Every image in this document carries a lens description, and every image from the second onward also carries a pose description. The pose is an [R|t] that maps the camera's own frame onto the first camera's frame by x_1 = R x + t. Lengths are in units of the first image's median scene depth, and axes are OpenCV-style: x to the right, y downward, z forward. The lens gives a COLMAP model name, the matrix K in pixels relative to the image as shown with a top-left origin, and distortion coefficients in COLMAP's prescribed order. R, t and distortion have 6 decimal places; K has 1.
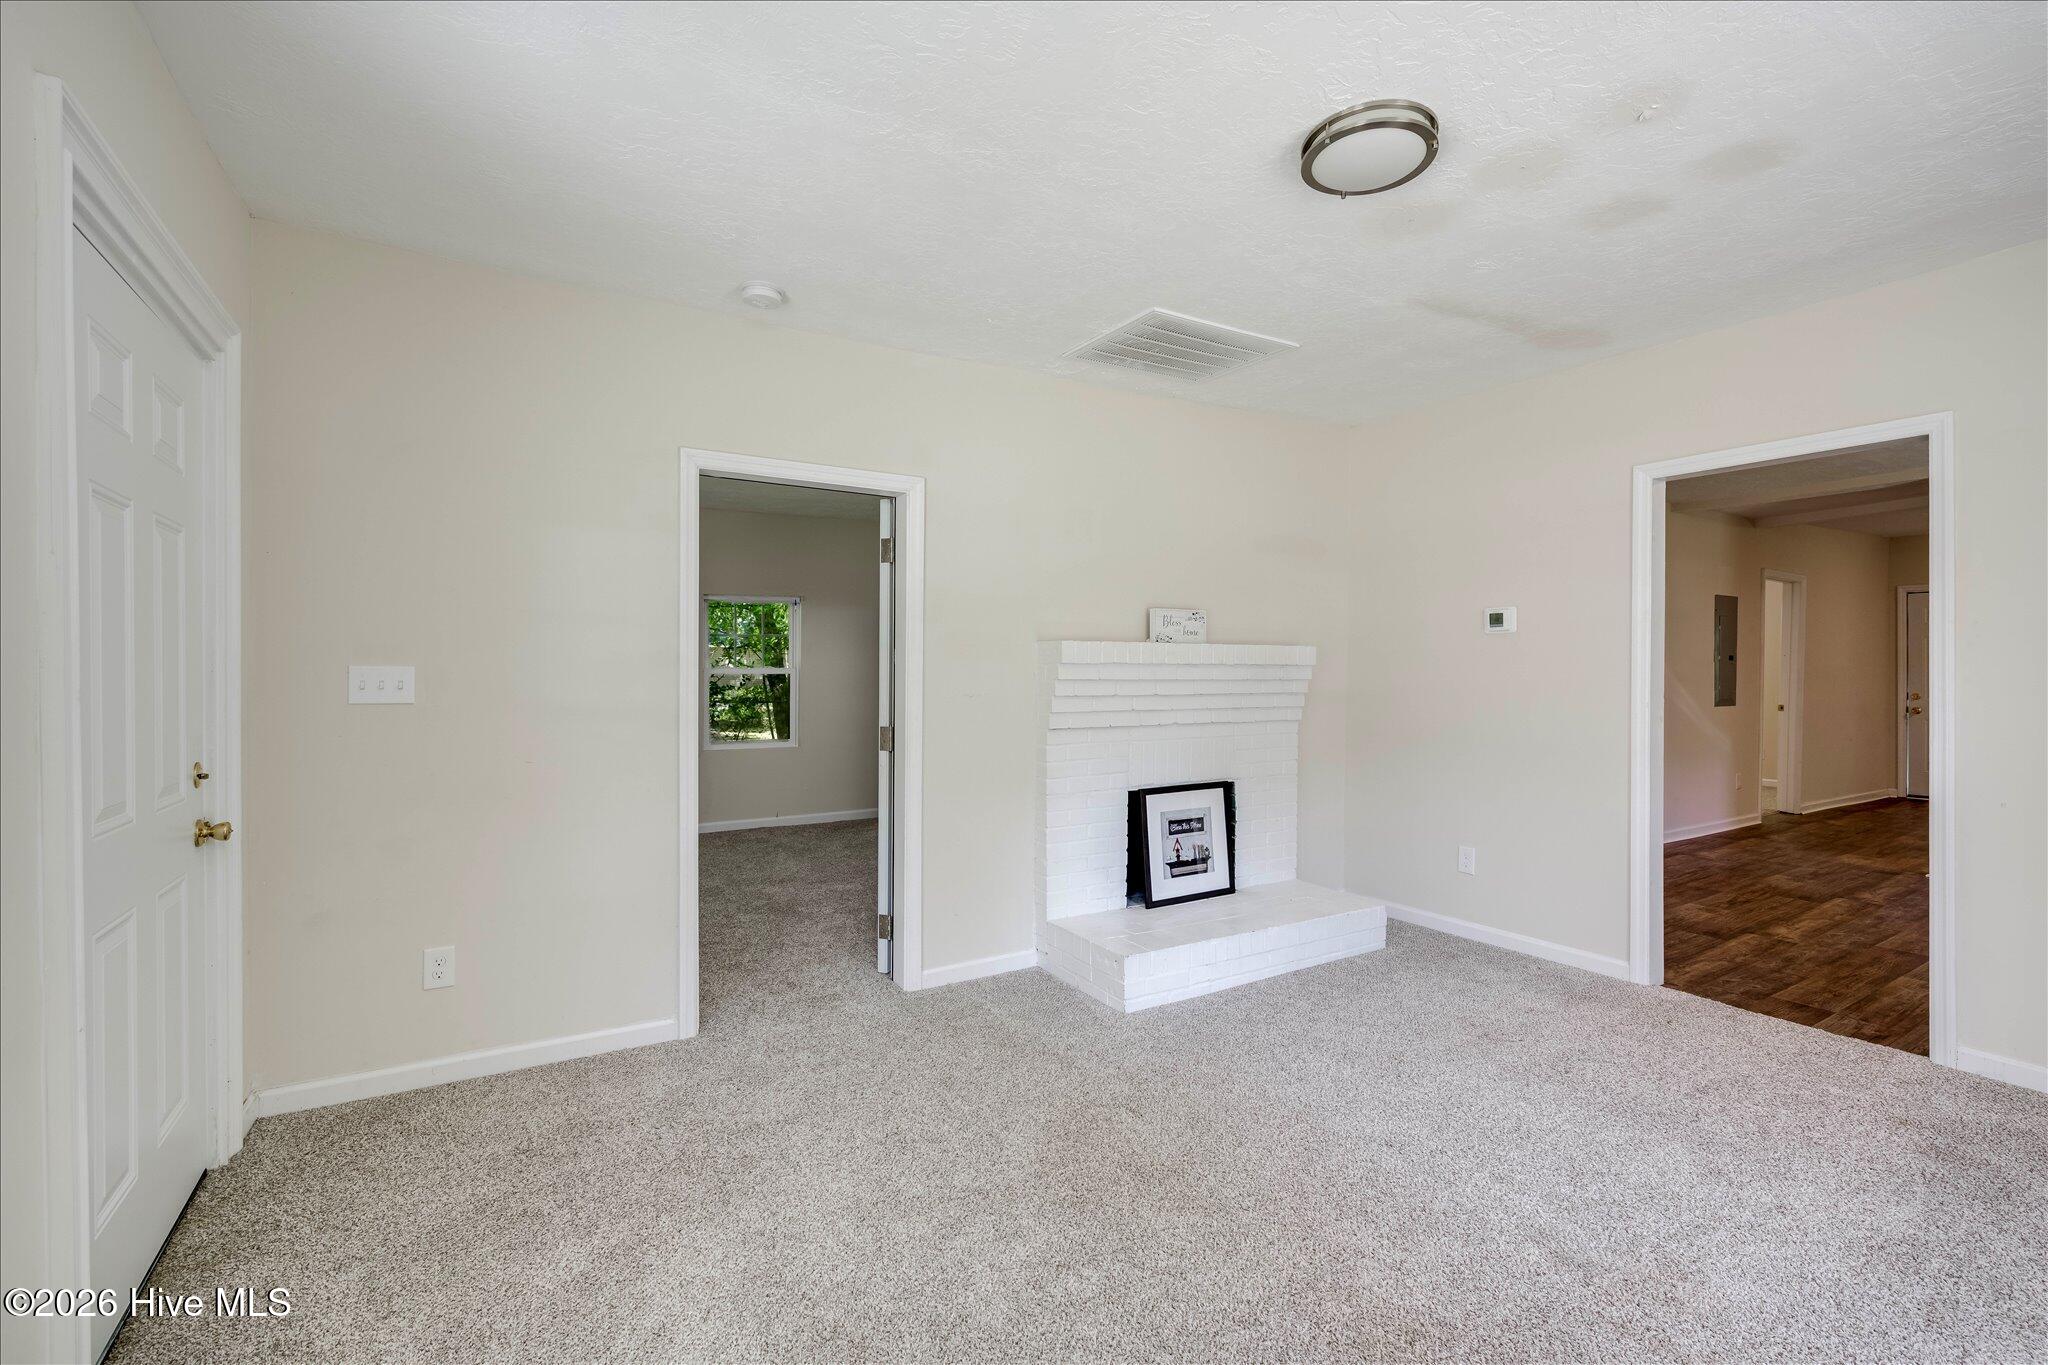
lens RADIAL K [[899.6, 0, 1024.0], [0, 899.6, 682.5], [0, 0, 1]] dist [0.001649, 0.000121]
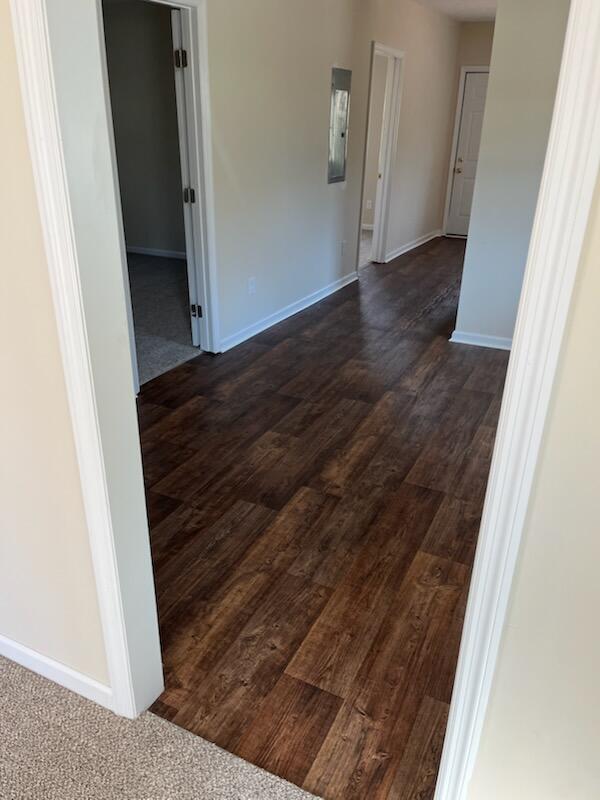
lens RADIAL K [[609.0, 0, 300.0], [0, 609.0, 400.0], [0, 0, 1]] dist [0.035953, -0.000450]
pose [[0.853173, -0.202819, 0.480583, 0.627672], [-0.014670, 0.911620, 0.410773, -0.078072], [-0.521422, -0.357510, 0.774794, 0.661565]]
